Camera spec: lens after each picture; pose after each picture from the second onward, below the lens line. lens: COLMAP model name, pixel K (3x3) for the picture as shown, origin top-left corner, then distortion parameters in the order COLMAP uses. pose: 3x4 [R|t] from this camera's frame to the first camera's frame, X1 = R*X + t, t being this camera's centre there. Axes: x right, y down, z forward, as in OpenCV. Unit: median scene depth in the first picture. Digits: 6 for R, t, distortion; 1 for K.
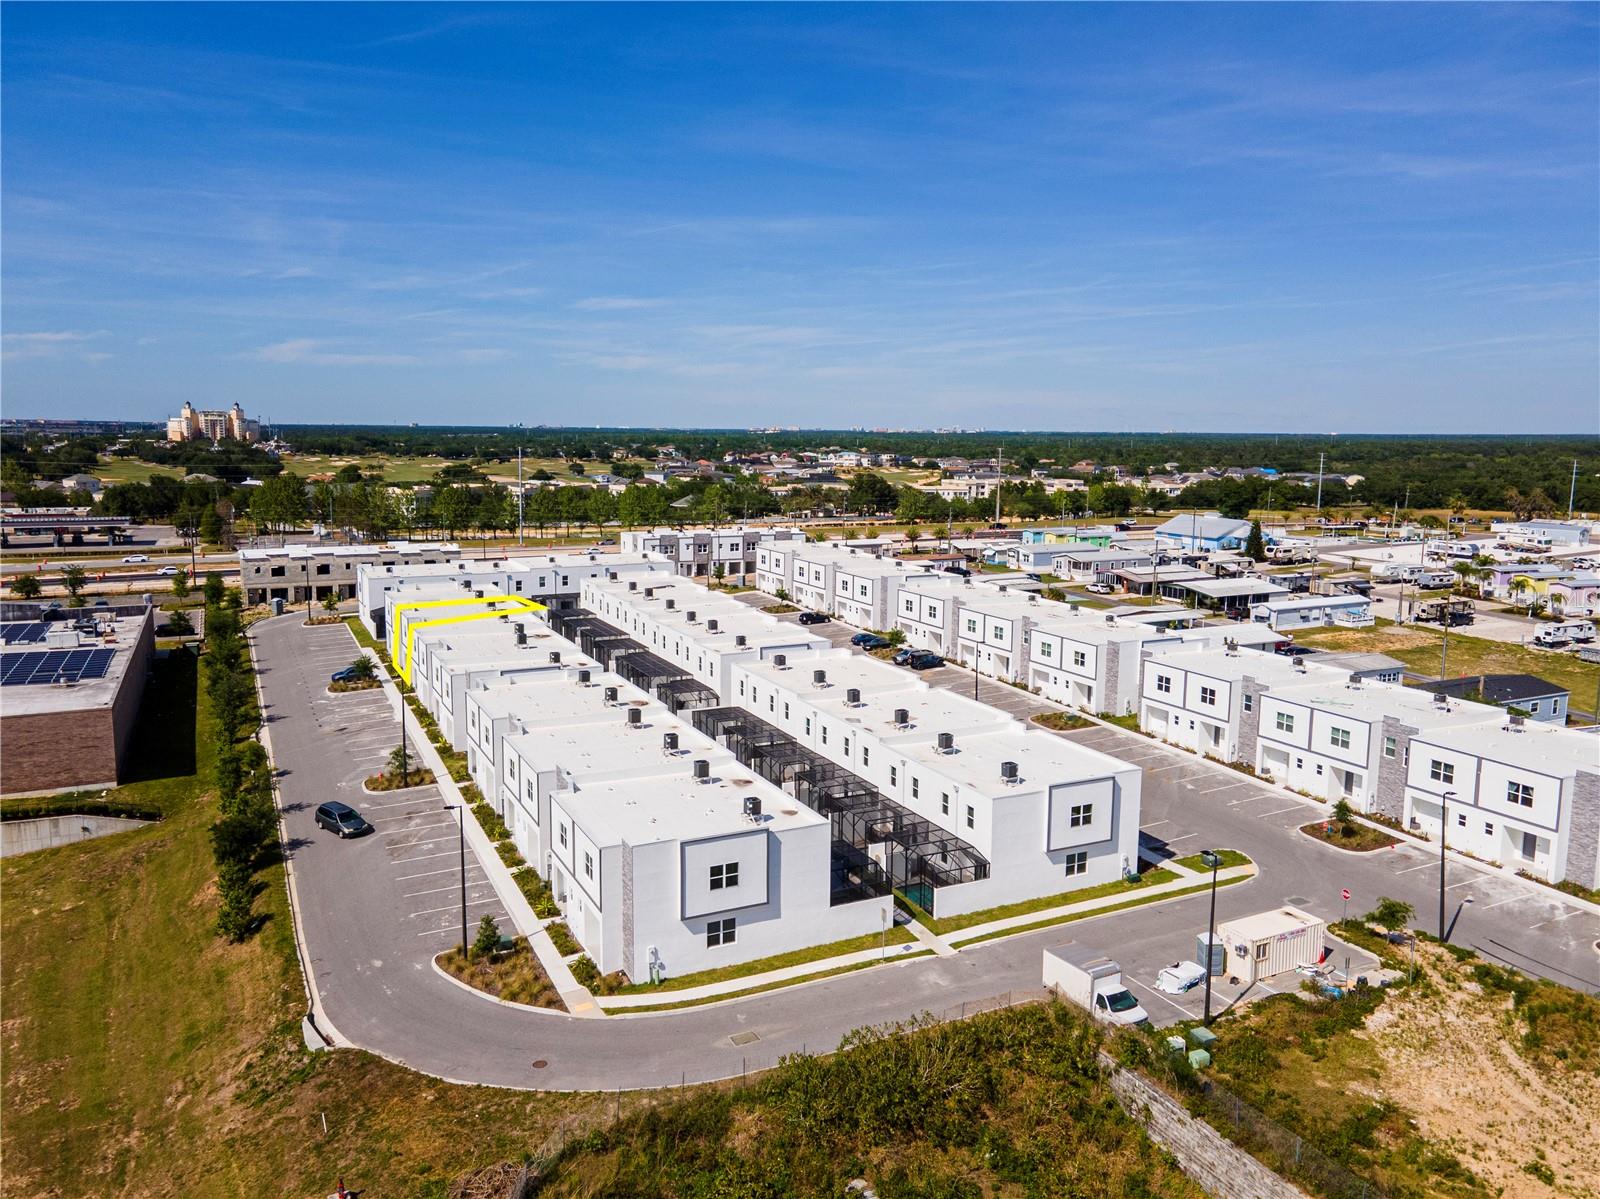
lens RADIAL K [[1151.6, 0, 797.9], [0, 1151.6, 595.8], [0, 0, 1]] dist [0.047334, 0.003125]
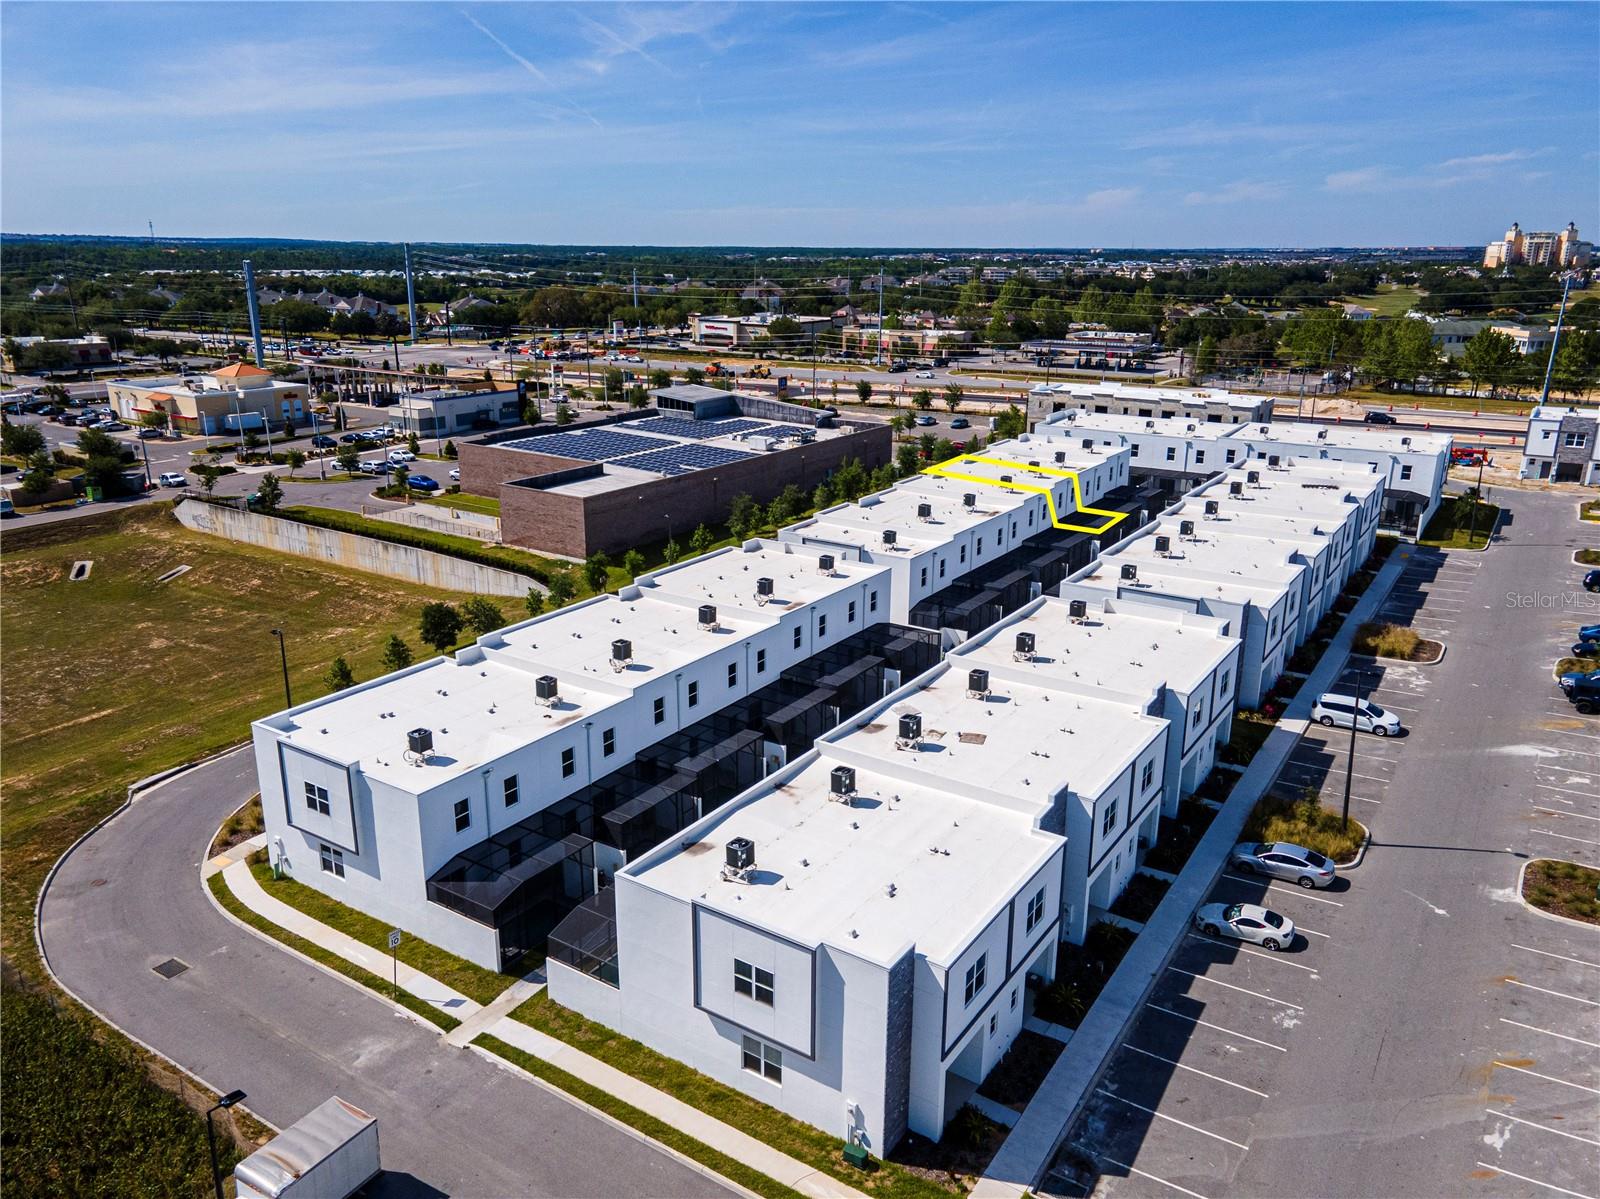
lens RADIAL K [[1151.6, 0, 799.5], [0, 1151.6, 602.8], [0, 0, 1]] dist [0.047334, 0.003125]
pose [[0.507060, 0.250724, -0.824638, 0.665131], [-0.127738, 0.968050, 0.215782, -0.105128], [0.852393, -0.004077, 0.522886, 0.735980]]
